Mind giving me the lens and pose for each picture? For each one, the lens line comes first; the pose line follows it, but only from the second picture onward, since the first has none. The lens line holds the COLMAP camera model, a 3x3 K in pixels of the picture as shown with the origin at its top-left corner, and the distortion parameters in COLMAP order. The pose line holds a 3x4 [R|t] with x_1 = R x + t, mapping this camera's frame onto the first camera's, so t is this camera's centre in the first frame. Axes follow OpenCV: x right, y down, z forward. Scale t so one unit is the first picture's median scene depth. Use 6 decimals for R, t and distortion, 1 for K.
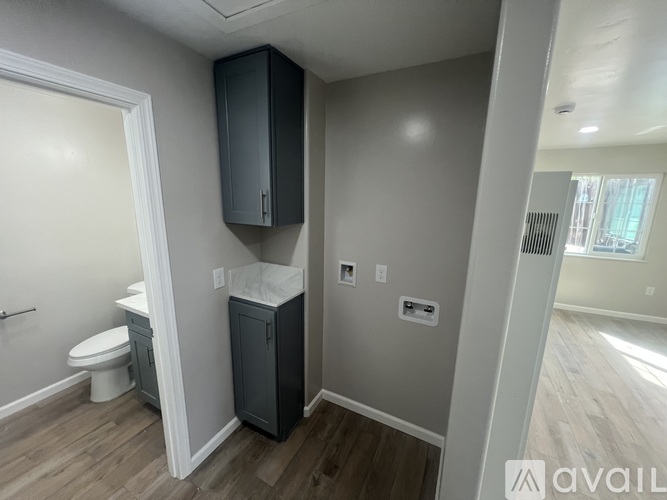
lens RADIAL K [[267.9, 0, 333.1], [0, 267.9, 250.2], [0, 0, 1]] dist [0.003071, 0.000348]
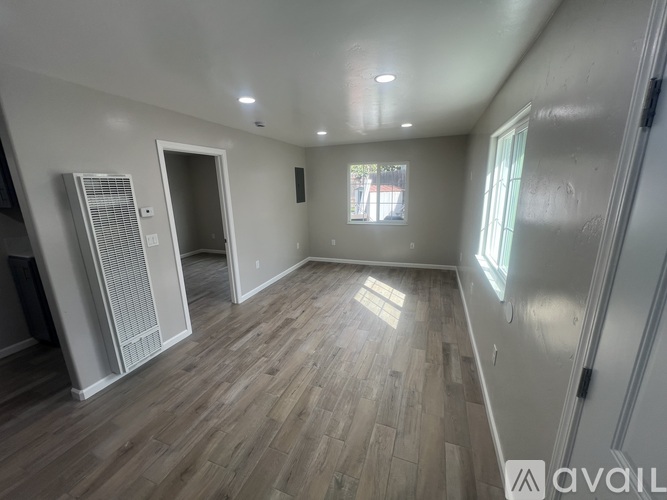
lens RADIAL K [[270.2, 0, 332.7], [0, 270.2, 249.6], [0, 0, 1]] dist [0.000965, -0.000101]
pose [[0.992265, -0.066166, 0.105033, 0.791707], [0.062474, 0.997320, 0.038064, 0.119420], [-0.107270, -0.031208, 0.993740, -0.448128]]
